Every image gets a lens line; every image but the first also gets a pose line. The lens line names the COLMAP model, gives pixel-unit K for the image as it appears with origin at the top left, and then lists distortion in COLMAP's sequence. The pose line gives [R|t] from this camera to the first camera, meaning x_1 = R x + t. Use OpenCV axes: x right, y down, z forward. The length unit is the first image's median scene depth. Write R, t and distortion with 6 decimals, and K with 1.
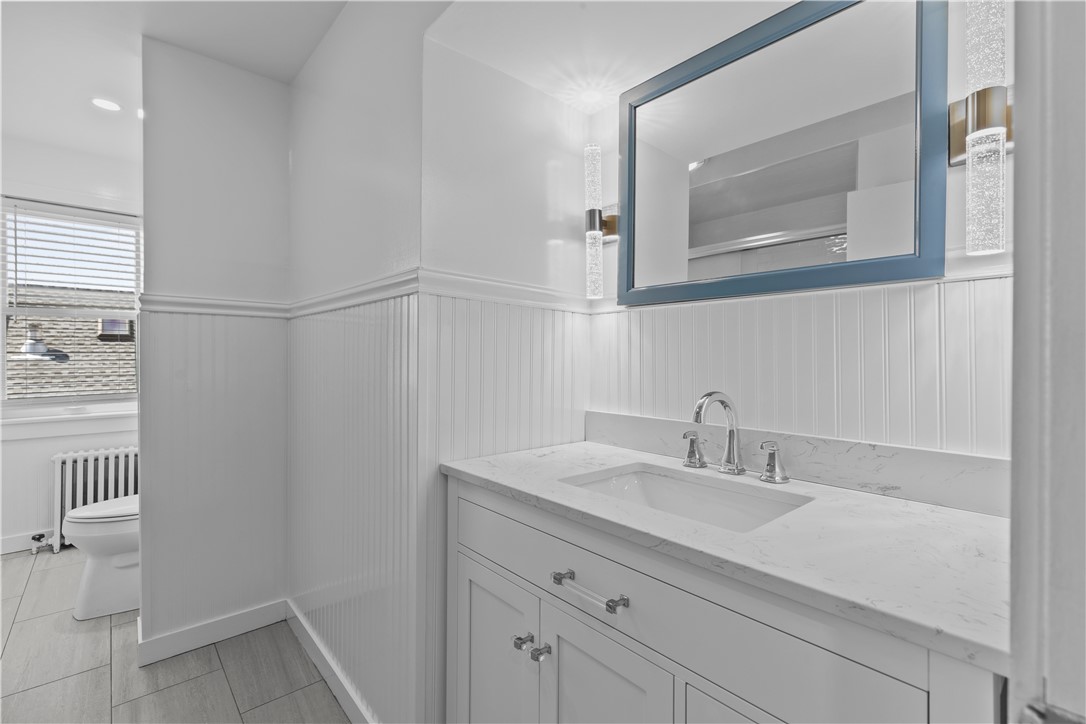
lens RADIAL K [[494.9, 0, 545.3], [0, 494.9, 346.0], [0, 0, 1]] dist [0.007982, -0.002625]
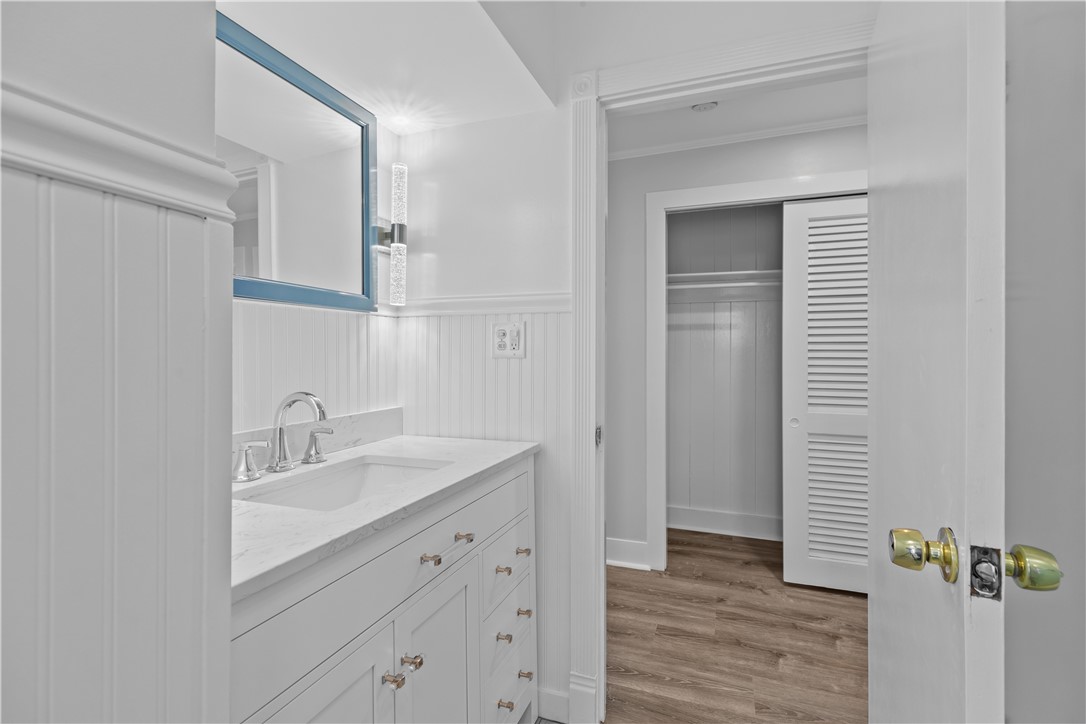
lens RADIAL K [[494.9, 0, 542.9], [0, 494.9, 359.9], [0, 0, 1]] dist [0.007982, -0.002625]
pose [[-0.469612, -0.005685, 0.882855, -0.975532], [-0.007608, 0.999968, 0.002392, 0.019616], [-0.882840, -0.005594, -0.469640, 1.217939]]
